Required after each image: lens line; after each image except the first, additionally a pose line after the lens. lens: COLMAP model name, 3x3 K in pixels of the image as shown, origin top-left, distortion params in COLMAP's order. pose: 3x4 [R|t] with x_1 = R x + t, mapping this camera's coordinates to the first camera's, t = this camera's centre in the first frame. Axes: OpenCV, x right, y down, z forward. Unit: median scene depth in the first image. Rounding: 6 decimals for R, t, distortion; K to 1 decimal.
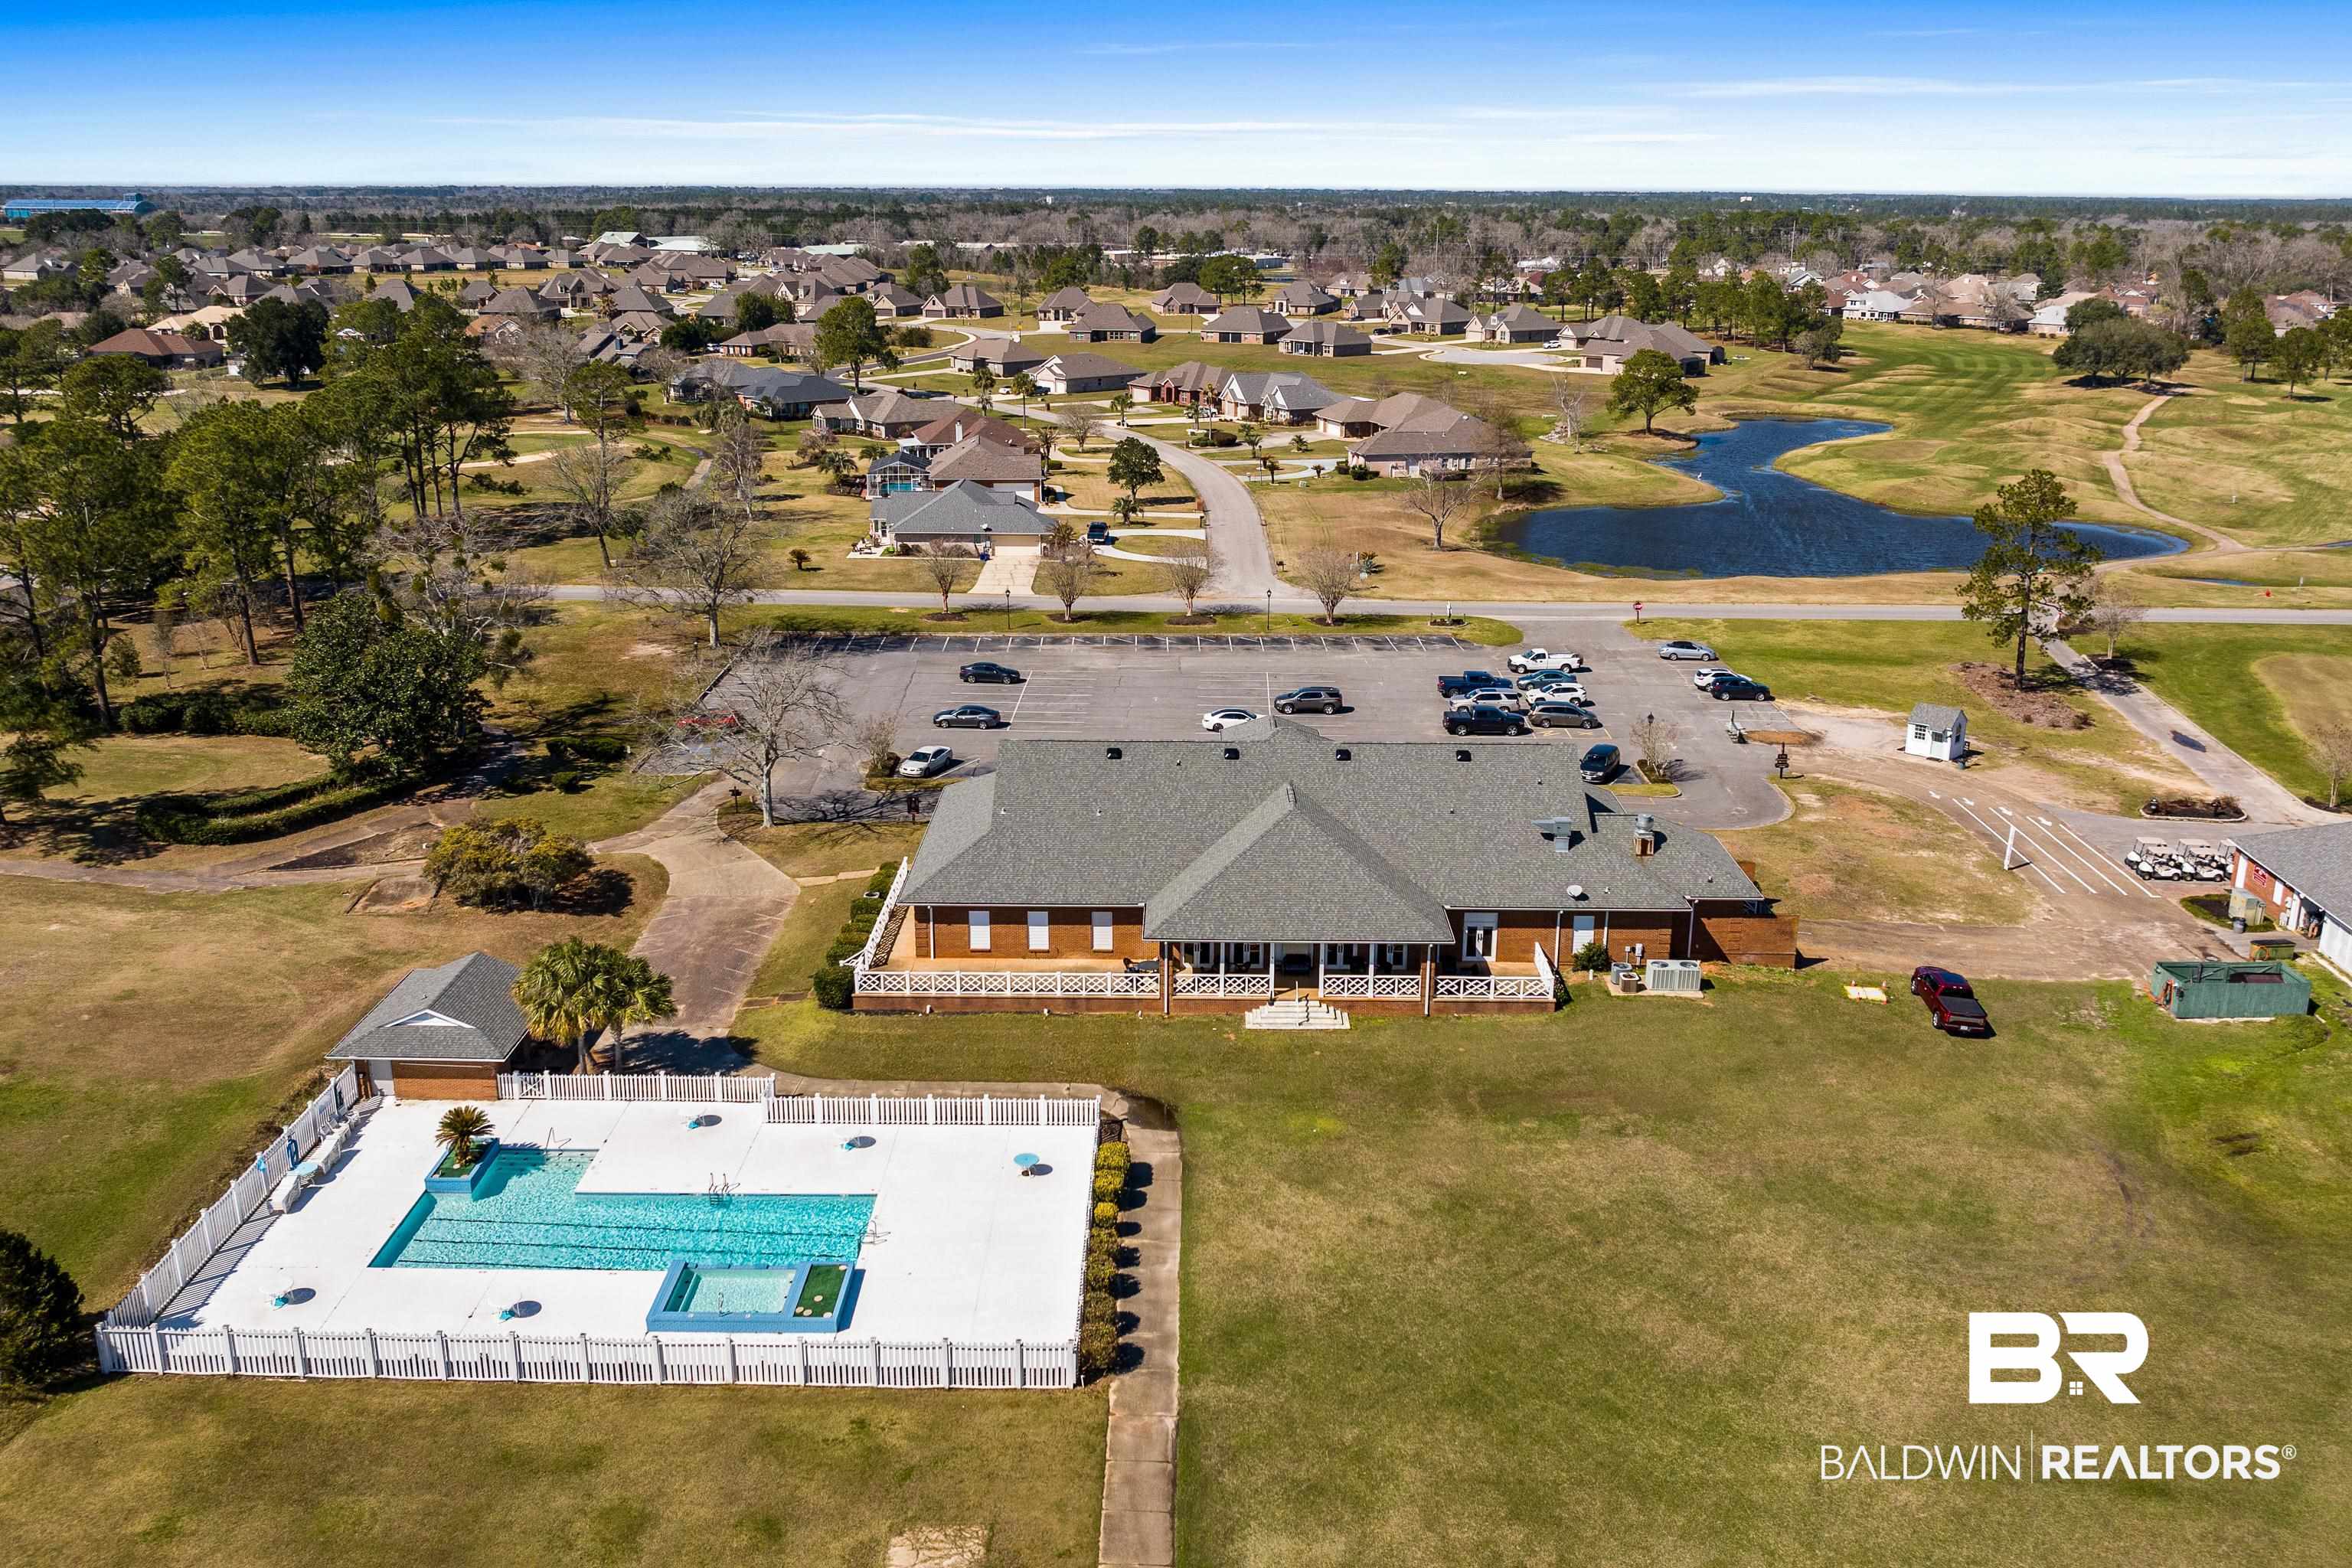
lens RADIAL K [[1876.1, 0, 1097.8], [0, 1876.1, 778.8], [0, 0, 1]] dist [-0.002702, -0.040703]
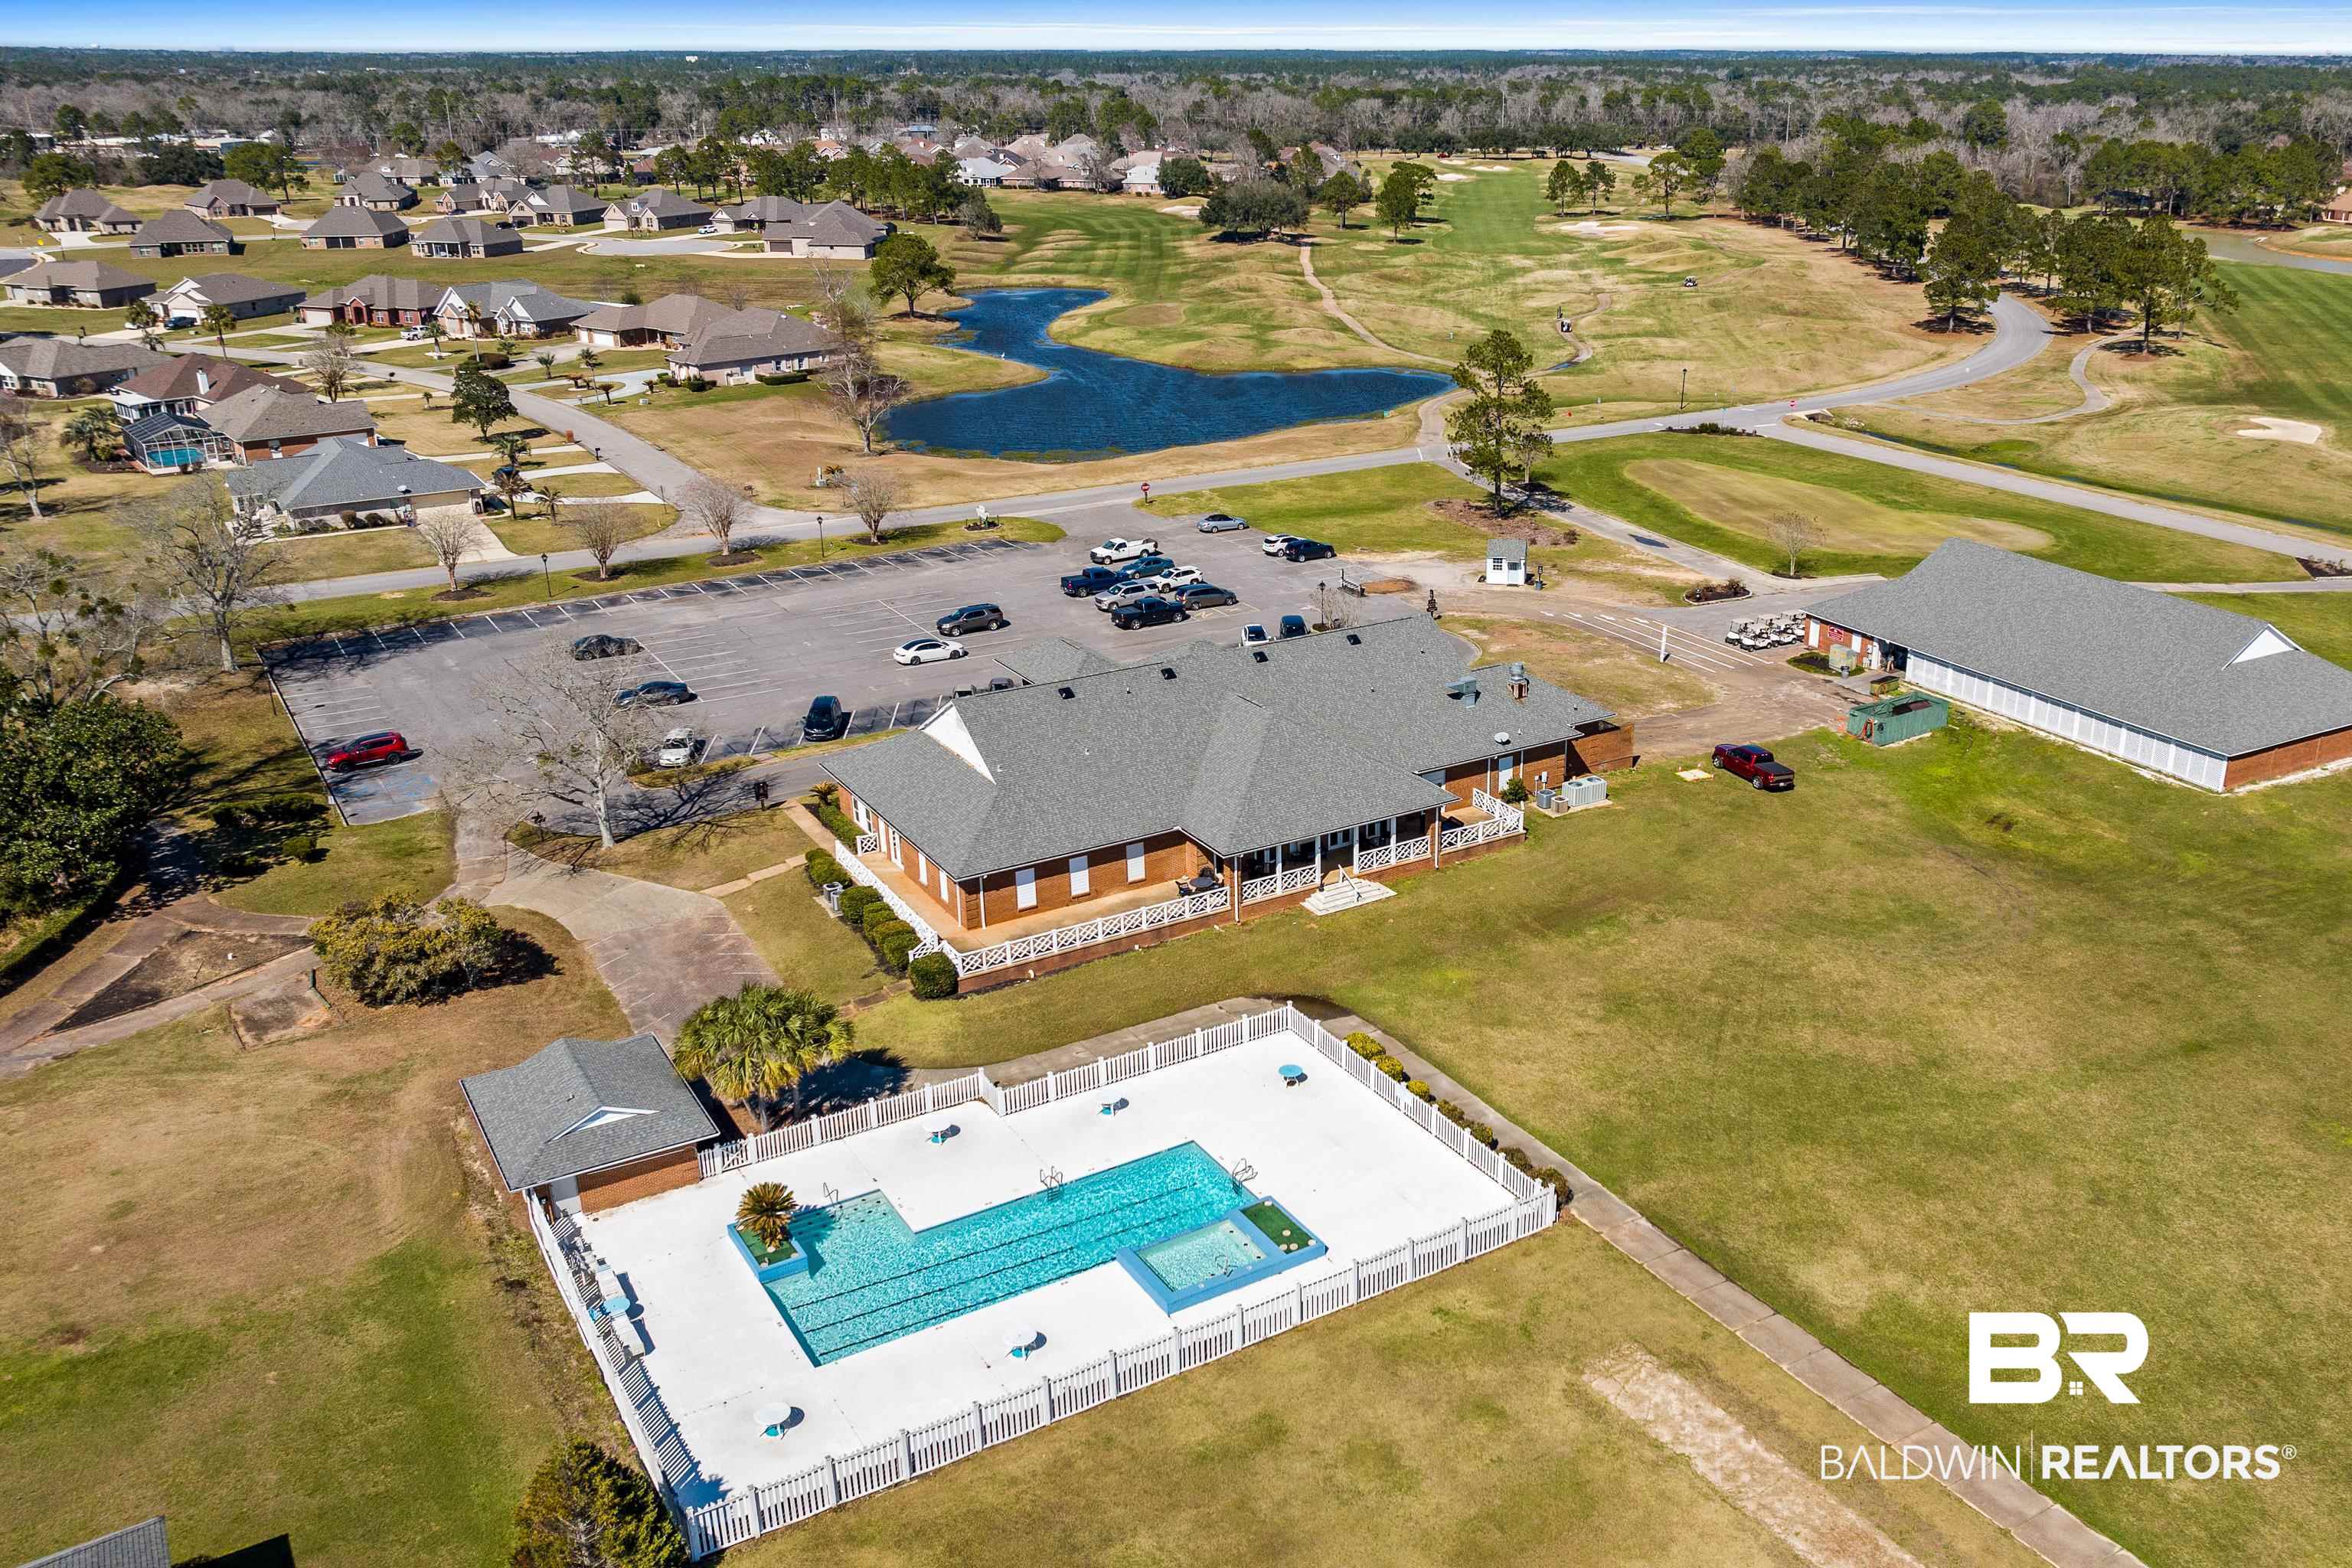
lens RADIAL K [[1942.6, 0, 1189.5], [0, 1942.6, 789.7], [0, 0, 1]] dist [-0.005914, -0.047344]
pose [[0.839905, -0.199507, 0.504734, -0.374430], [0.167864, 0.979878, 0.107984, -0.050934], [-0.516121, -0.005969, 0.856495, 0.050074]]
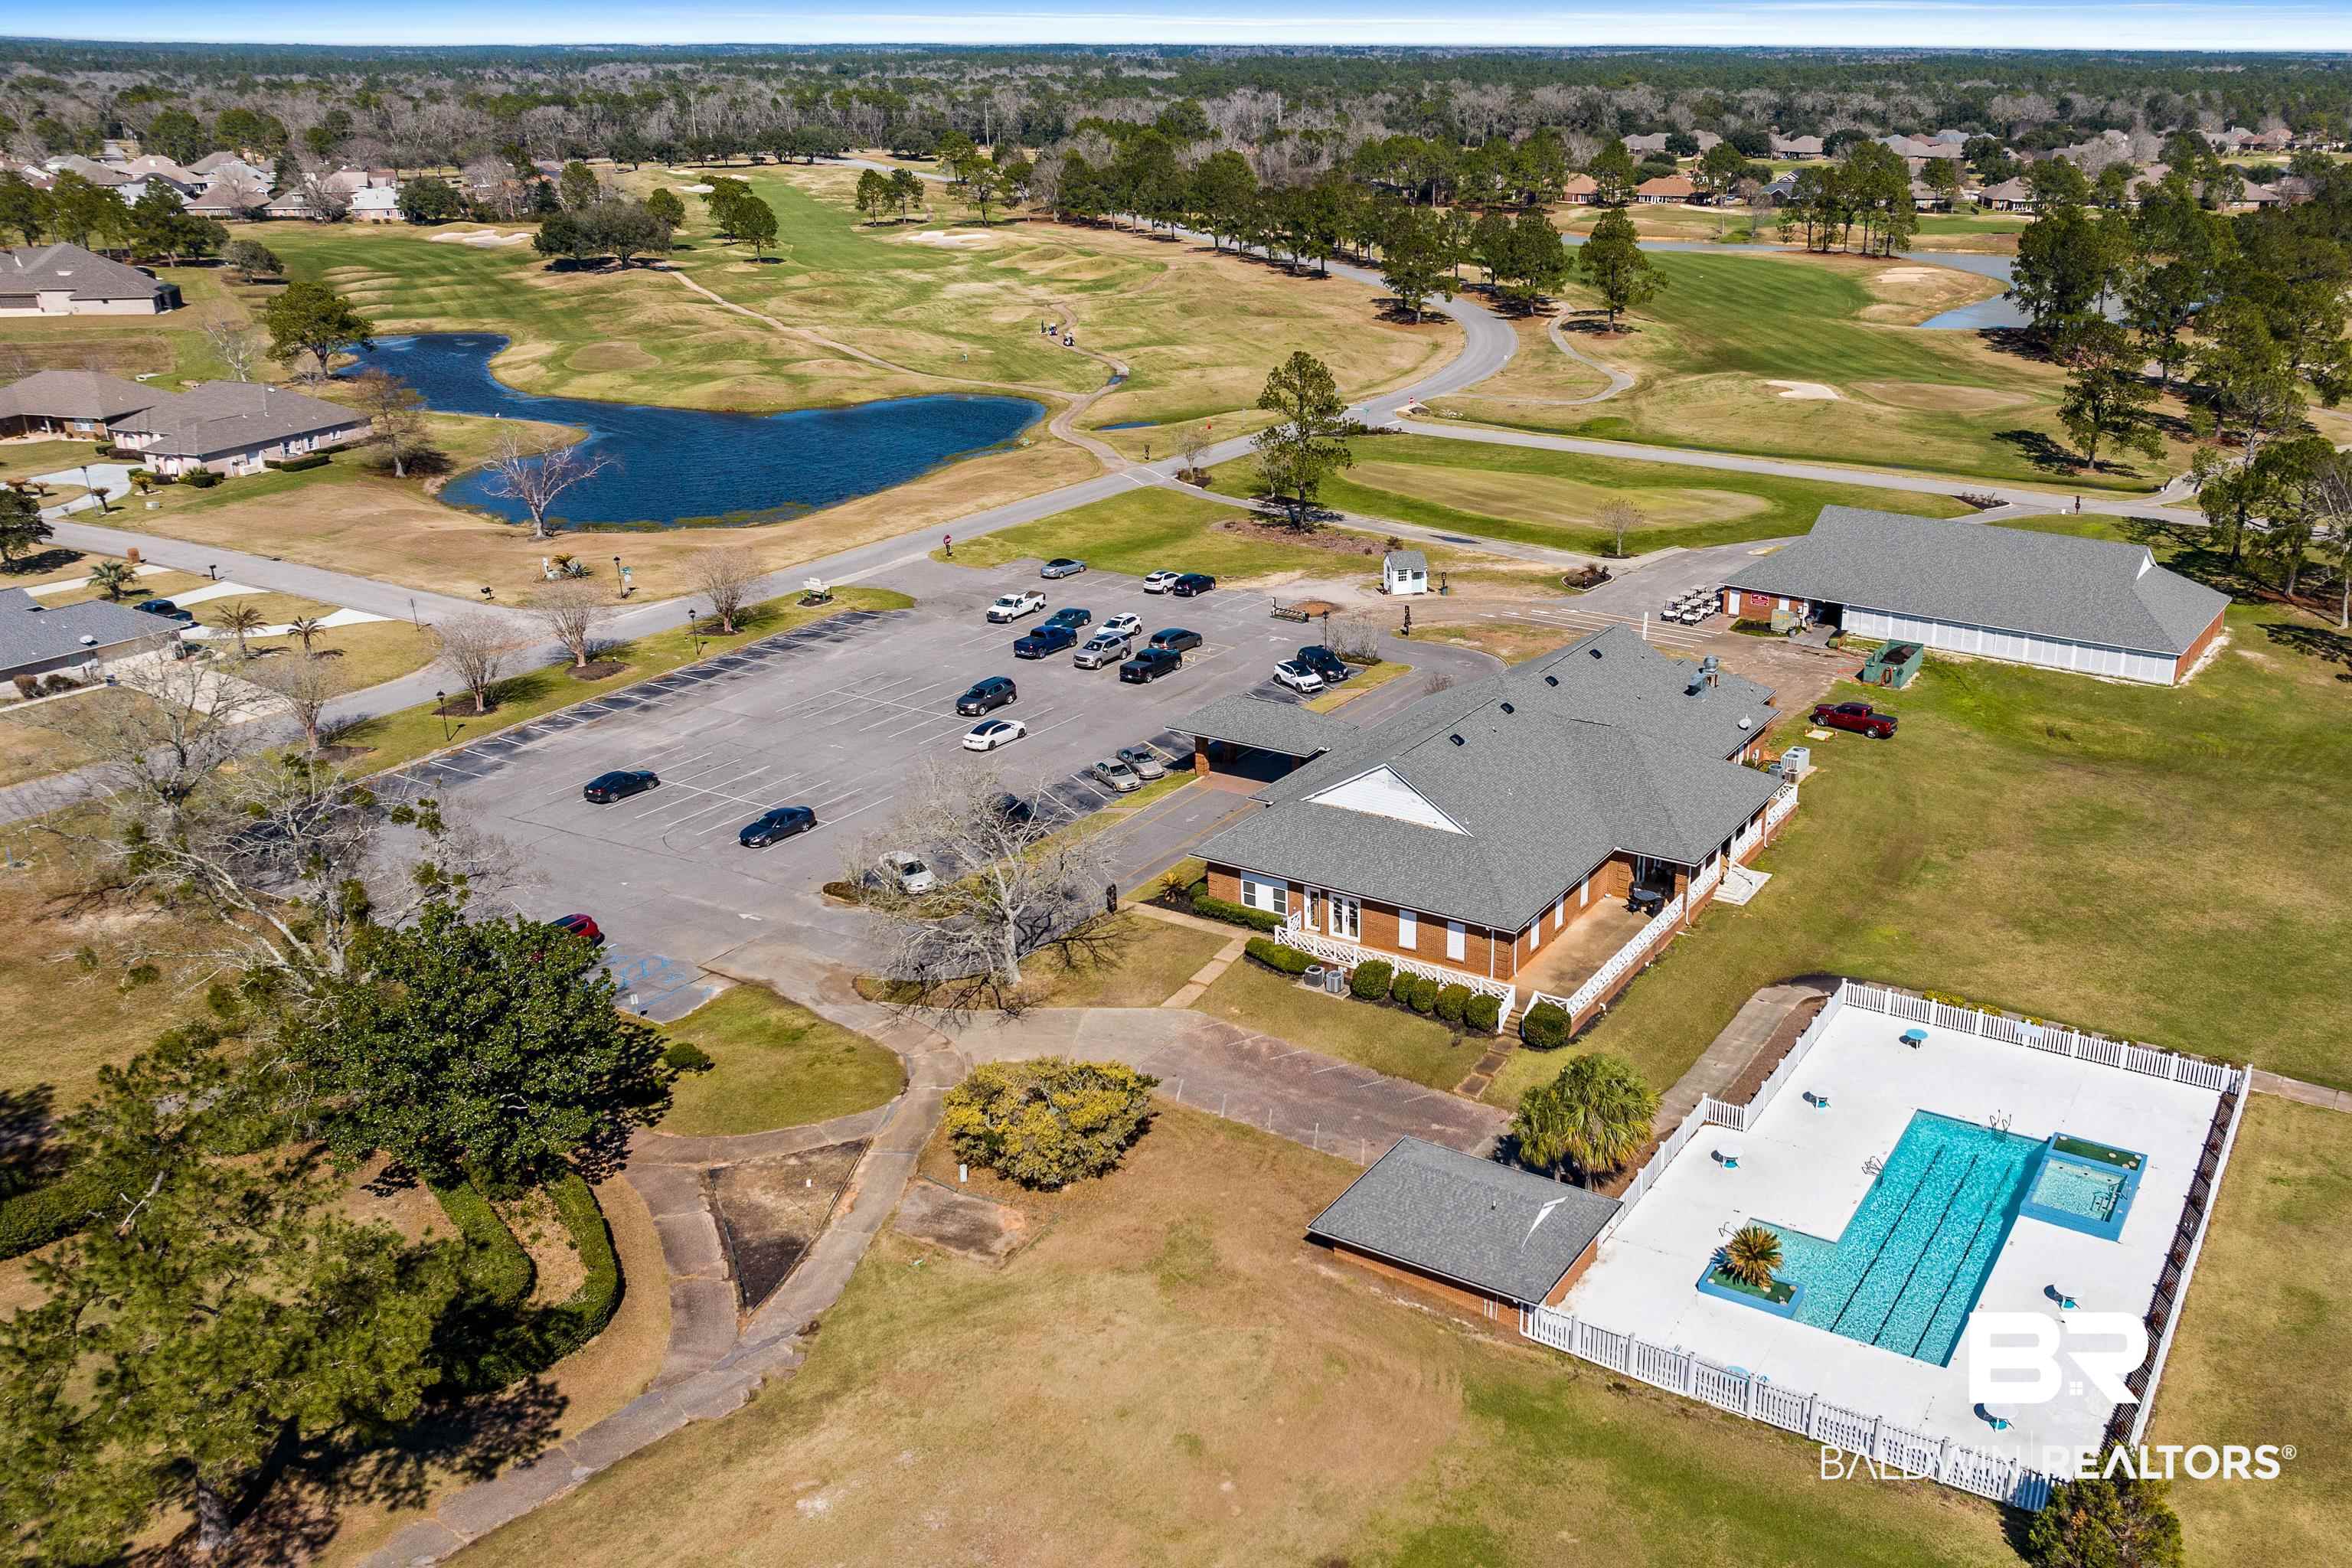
lens RADIAL K [[2043.6, 0, 1176.0], [0, 2043.6, 784.0], [0, 0, 1]] dist [-0.023555, -0.002401]
pose [[0.499202, -0.303443, 0.811615, -0.775291], [0.262526, 0.945616, 0.192070, -0.194121], [-0.825759, 0.117188, 0.551715, 0.400541]]
